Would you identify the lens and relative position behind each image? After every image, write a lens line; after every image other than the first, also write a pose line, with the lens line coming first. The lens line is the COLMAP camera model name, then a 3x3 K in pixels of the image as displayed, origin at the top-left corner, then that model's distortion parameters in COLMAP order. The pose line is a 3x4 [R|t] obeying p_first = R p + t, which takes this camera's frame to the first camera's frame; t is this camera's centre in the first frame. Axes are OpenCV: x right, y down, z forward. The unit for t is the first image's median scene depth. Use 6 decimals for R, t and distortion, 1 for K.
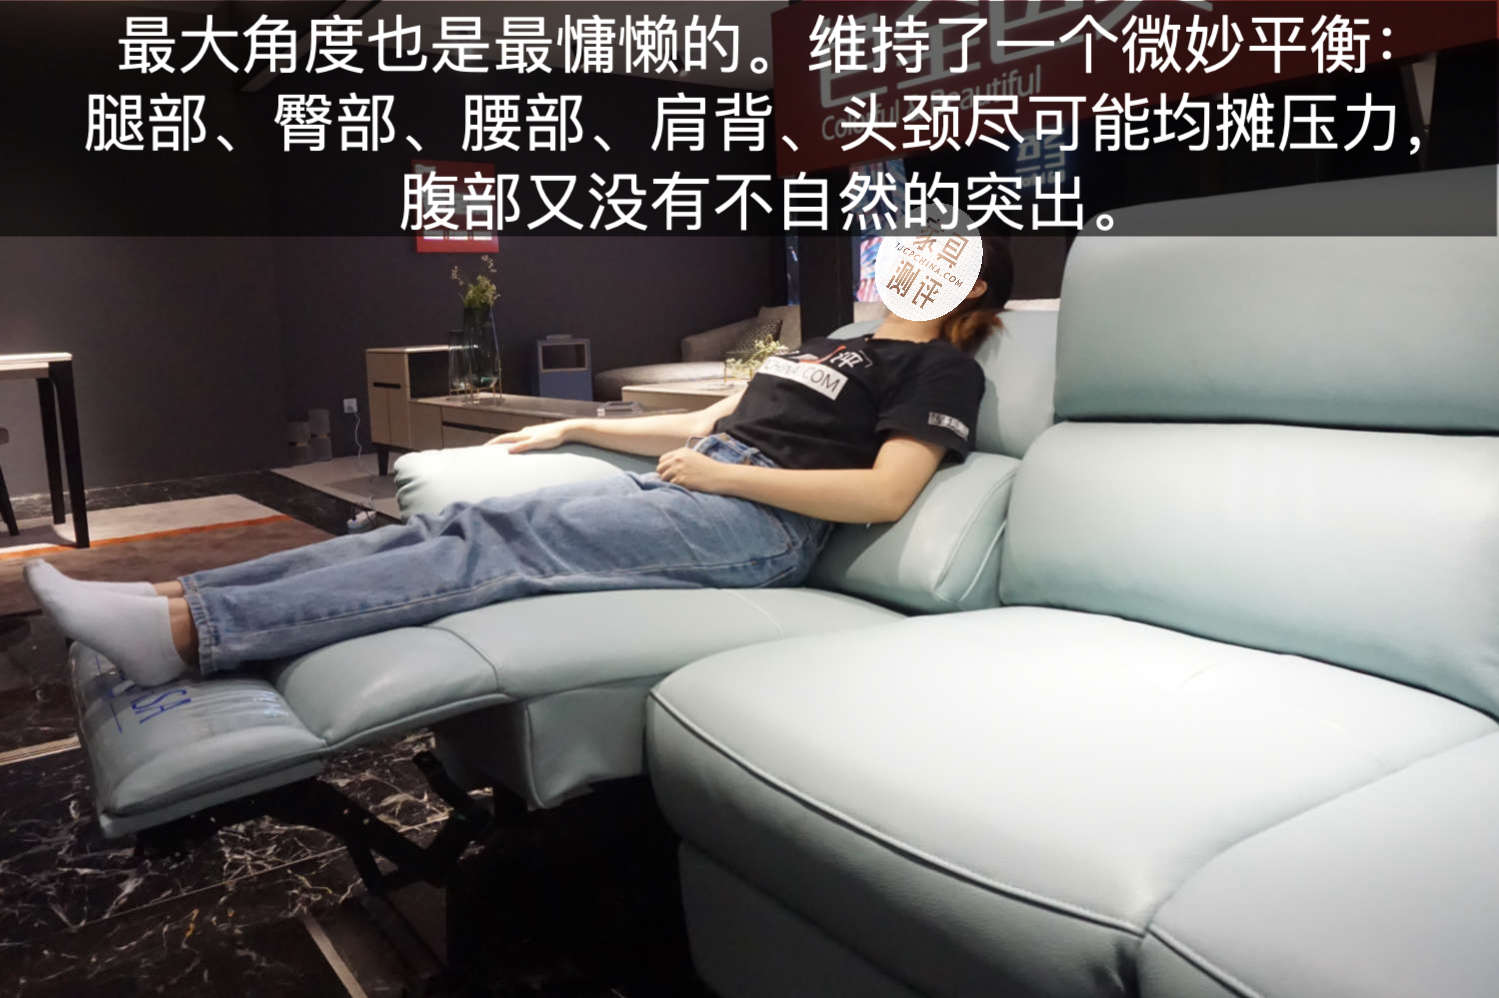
lens RADIAL K [[1154.0, 0, 726.7], [0, 1154.0, 438.3], [0, 0, 1]] dist [-0.029979, 0.024769]
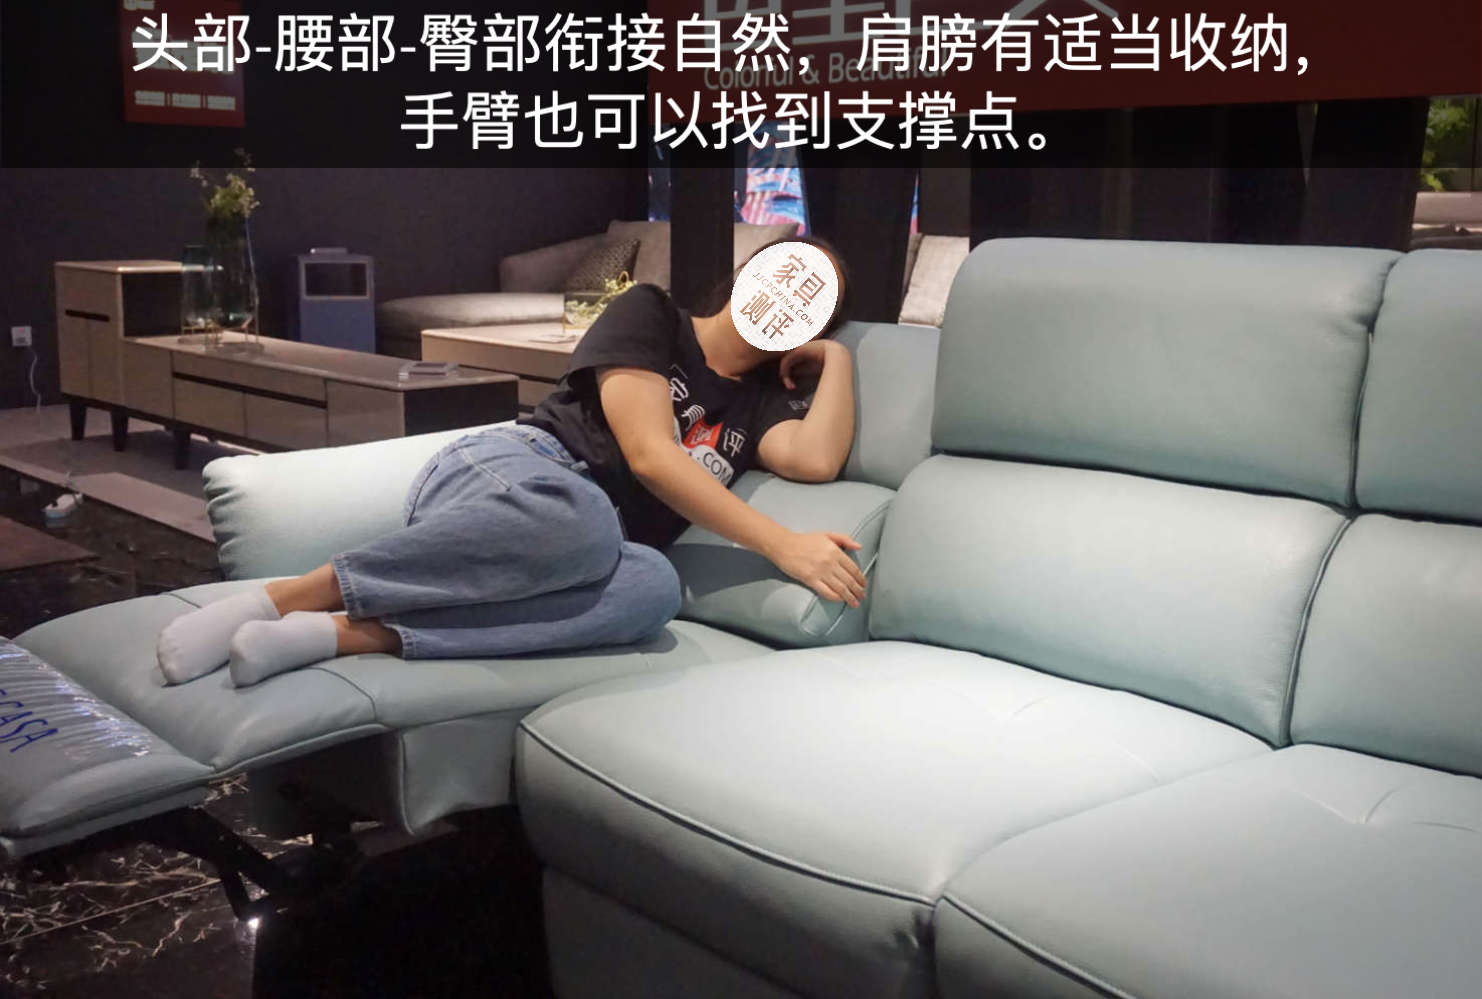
lens RADIAL K [[1594.4, 0, 824.9], [0, 1594.4, 437.4], [0, 0, 1]] dist [-0.012204, 0.000000]
pose [[0.985237, 0.030137, 0.168521, -0.032683], [-0.034826, 0.999082, 0.024940, -0.055338], [-0.167615, -0.030441, 0.985382, -0.306015]]
